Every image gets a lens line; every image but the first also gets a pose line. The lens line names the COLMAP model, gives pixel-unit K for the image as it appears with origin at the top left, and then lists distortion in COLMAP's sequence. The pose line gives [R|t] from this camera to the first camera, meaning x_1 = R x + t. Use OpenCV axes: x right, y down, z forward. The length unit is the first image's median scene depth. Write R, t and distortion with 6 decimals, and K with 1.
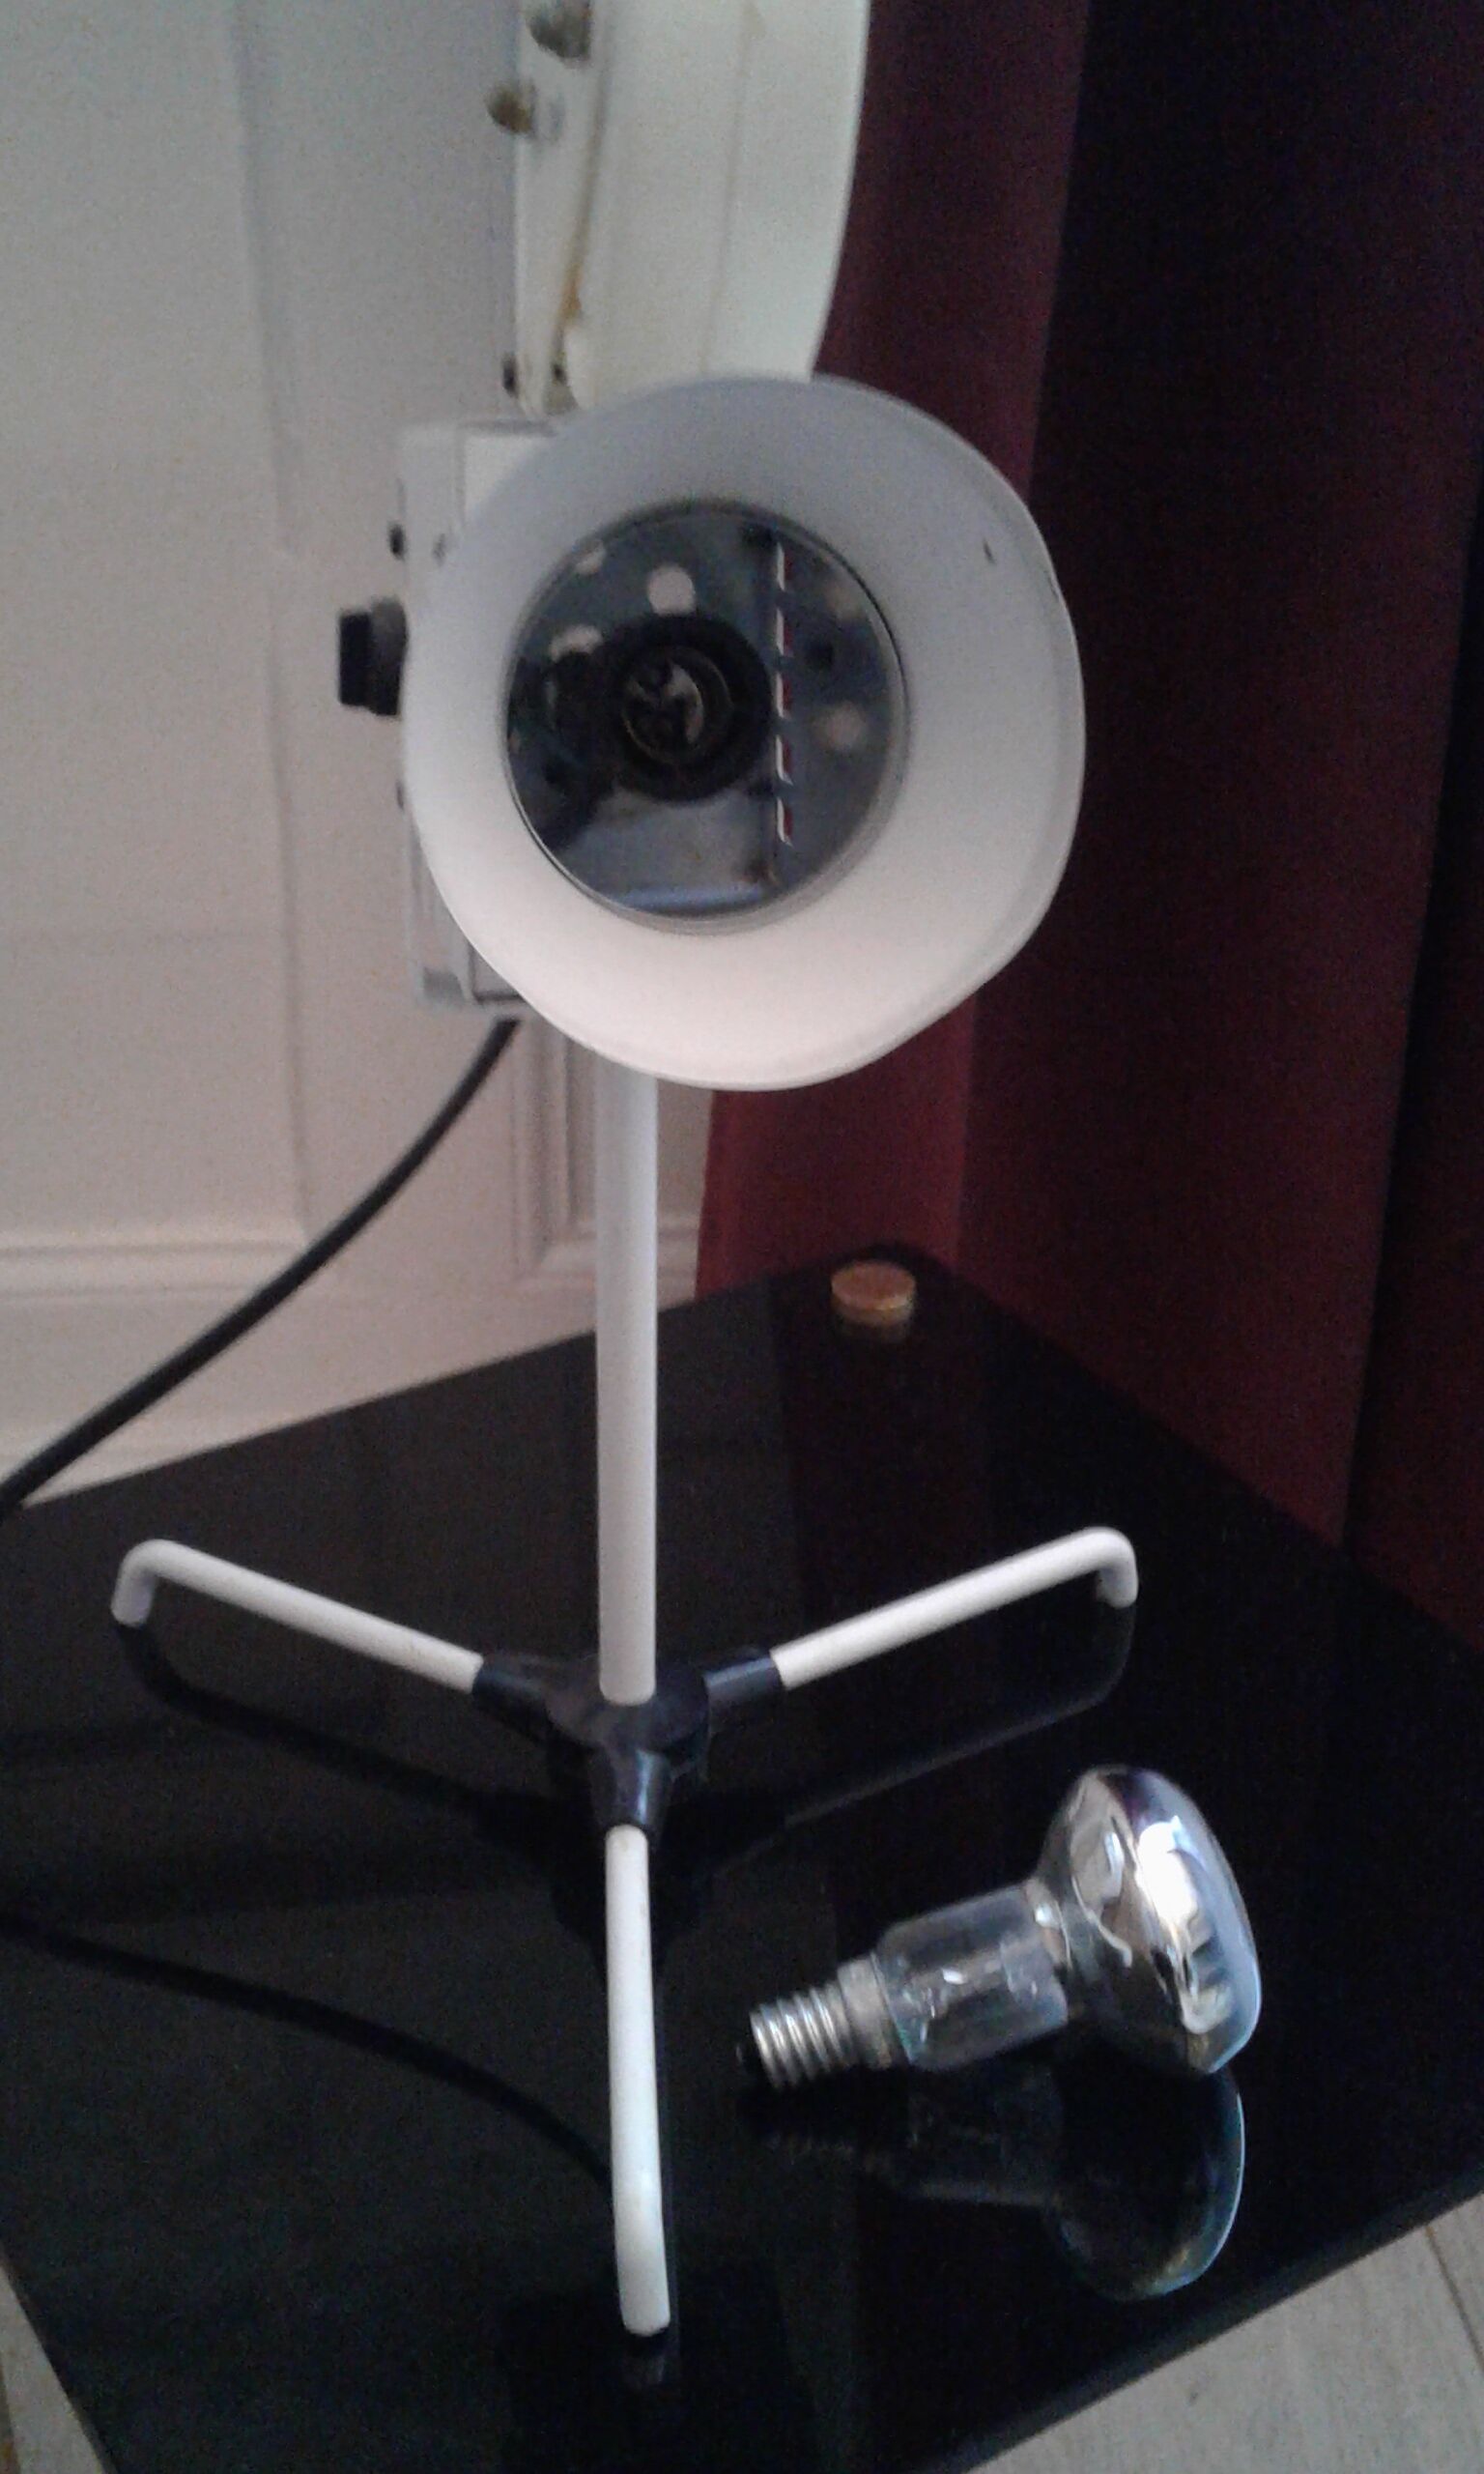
lens RADIAL K [[2362.9, 0, 742.0], [0, 2362.9, 1237.0], [0, 0, 1]] dist [0.014641, -0.012474]
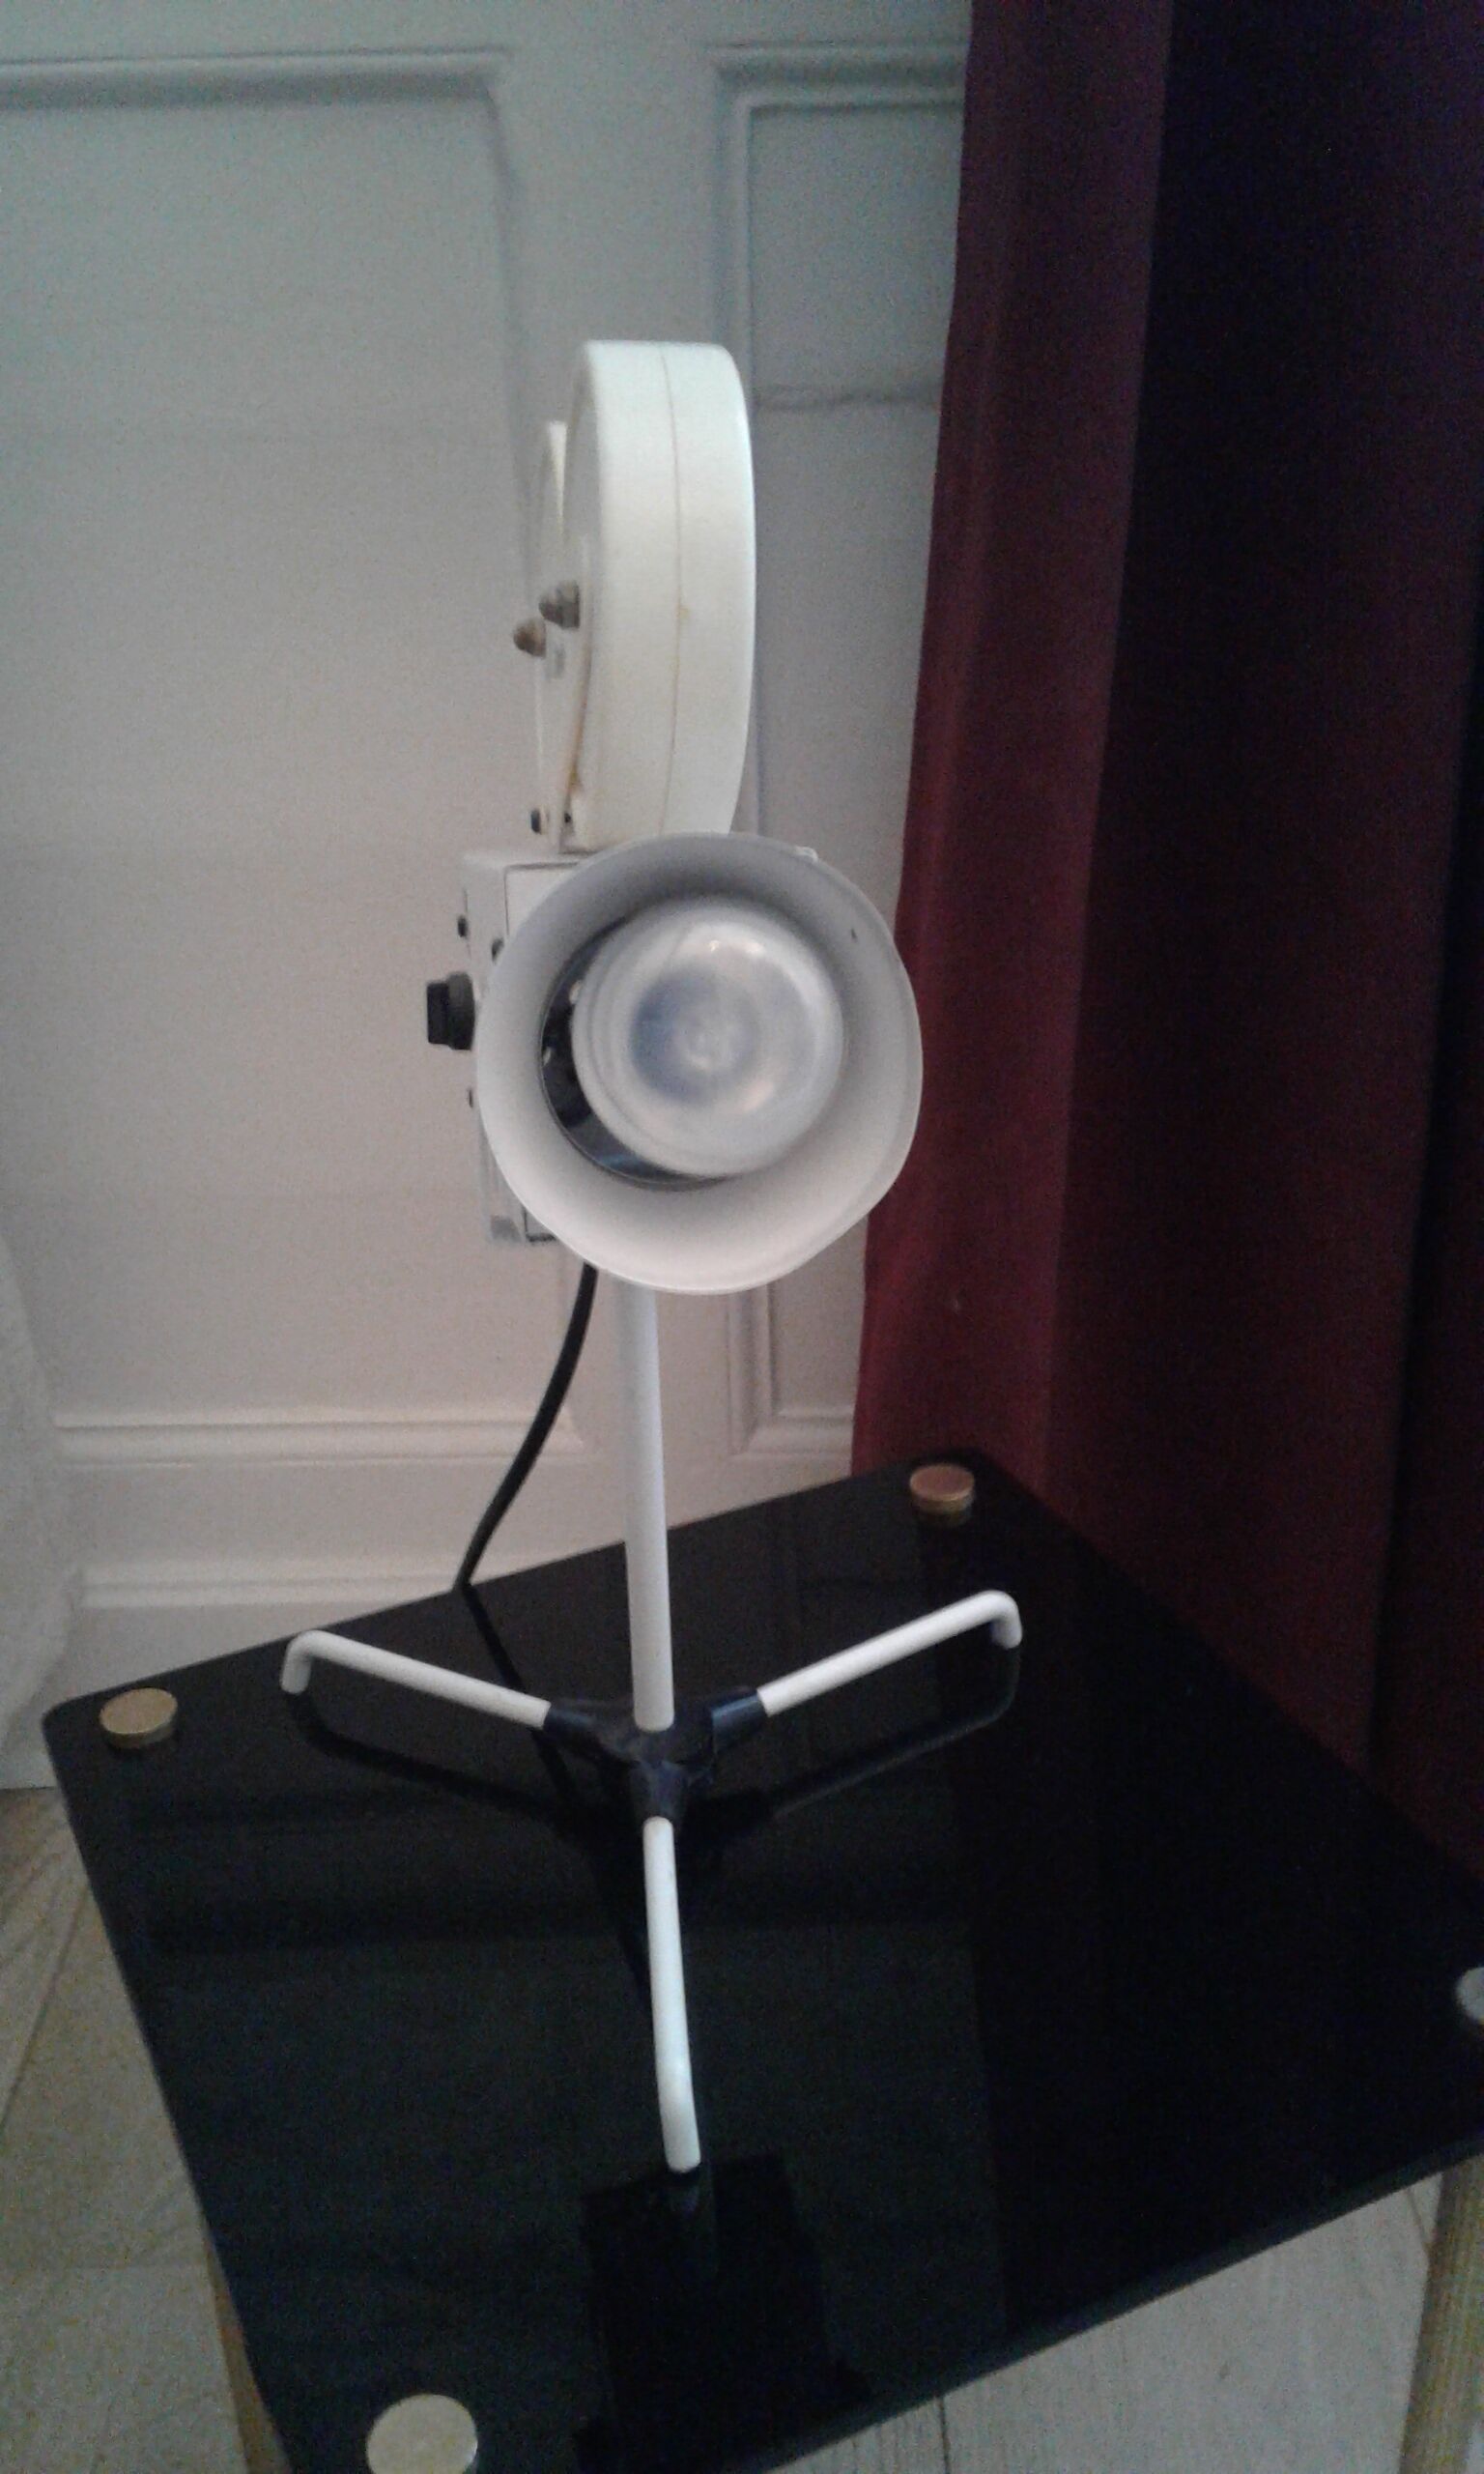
lens RADIAL K [[2347.7, 0, 746.8], [0, 2347.7, 1228.1], [0, 0, 1]] dist [0.012222, 0.007678]
pose [[0.998814, -0.045836, -0.016439, 0.045399], [0.044575, 0.996533, -0.070245, 0.001881], [0.019602, 0.069428, 0.997394, -0.433849]]
